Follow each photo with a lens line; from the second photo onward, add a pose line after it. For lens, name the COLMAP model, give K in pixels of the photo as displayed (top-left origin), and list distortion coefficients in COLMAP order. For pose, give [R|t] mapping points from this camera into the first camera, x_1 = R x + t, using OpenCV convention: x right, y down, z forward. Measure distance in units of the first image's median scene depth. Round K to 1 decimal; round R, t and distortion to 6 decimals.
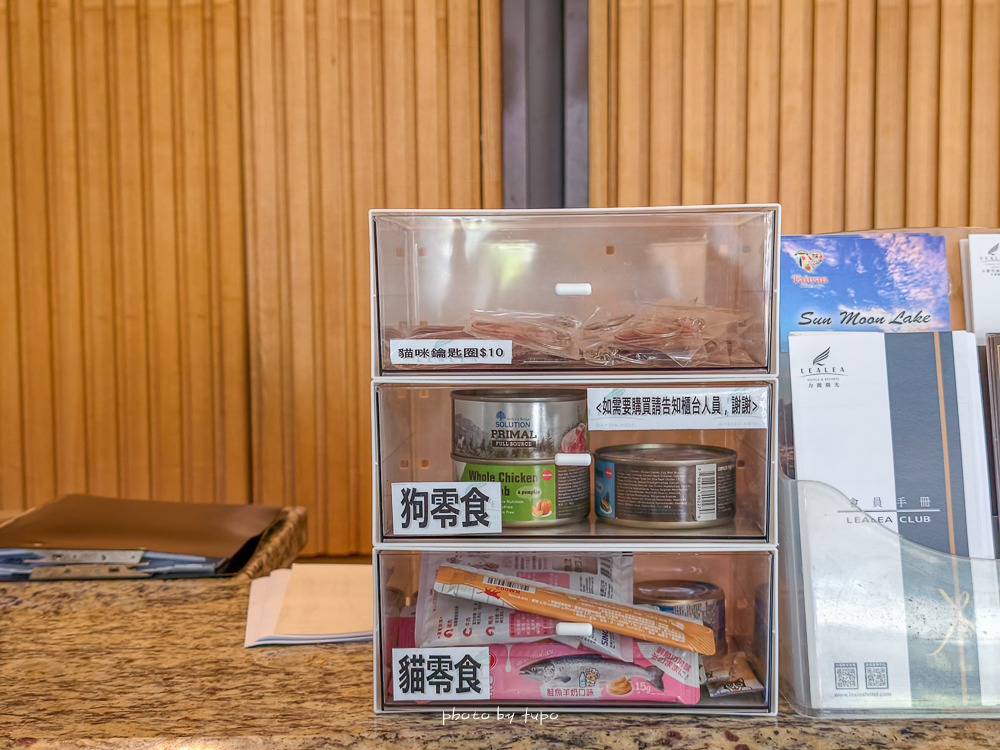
lens RADIAL K [[1285.3, 0, 500.0], [0, 1285.3, 375.0], [0, 0, 1]] dist [0.015477, 0.021247]
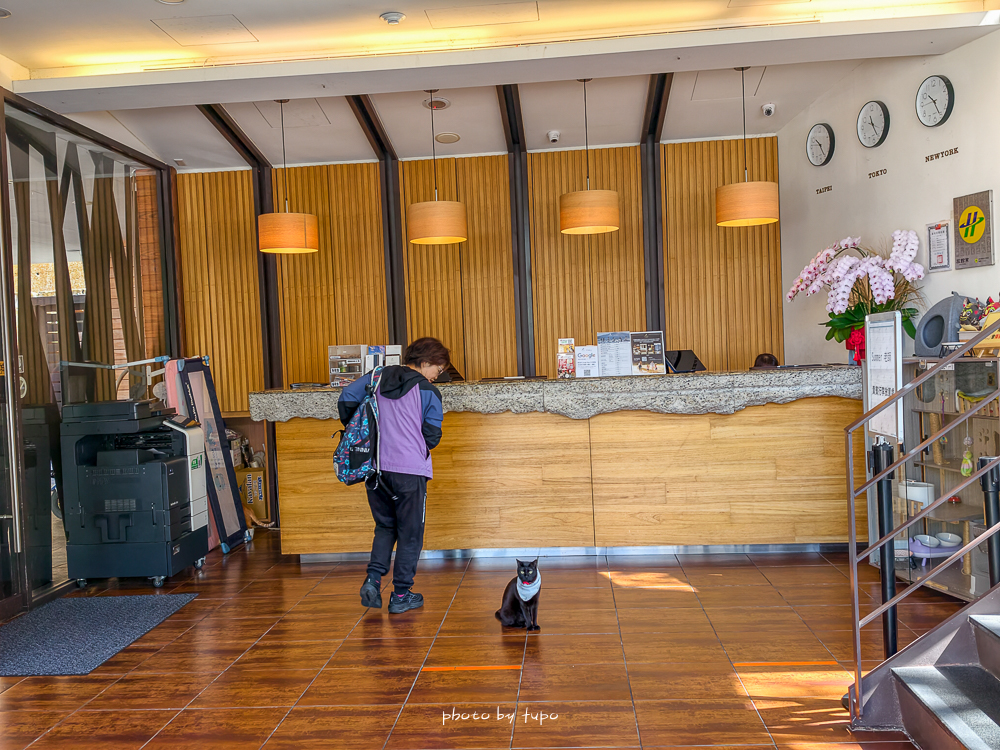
lens RADIAL K [[930.9, 0, 500.0], [0, 930.9, 375.0], [0, 0, 1]] dist [-0.001537, -0.000279]
pose [[0.994653, -0.033379, -0.097733, 0.773007], [0.030635, 0.999097, -0.029438, 0.148326], [0.098628, 0.026287, 0.994777, -2.499991]]
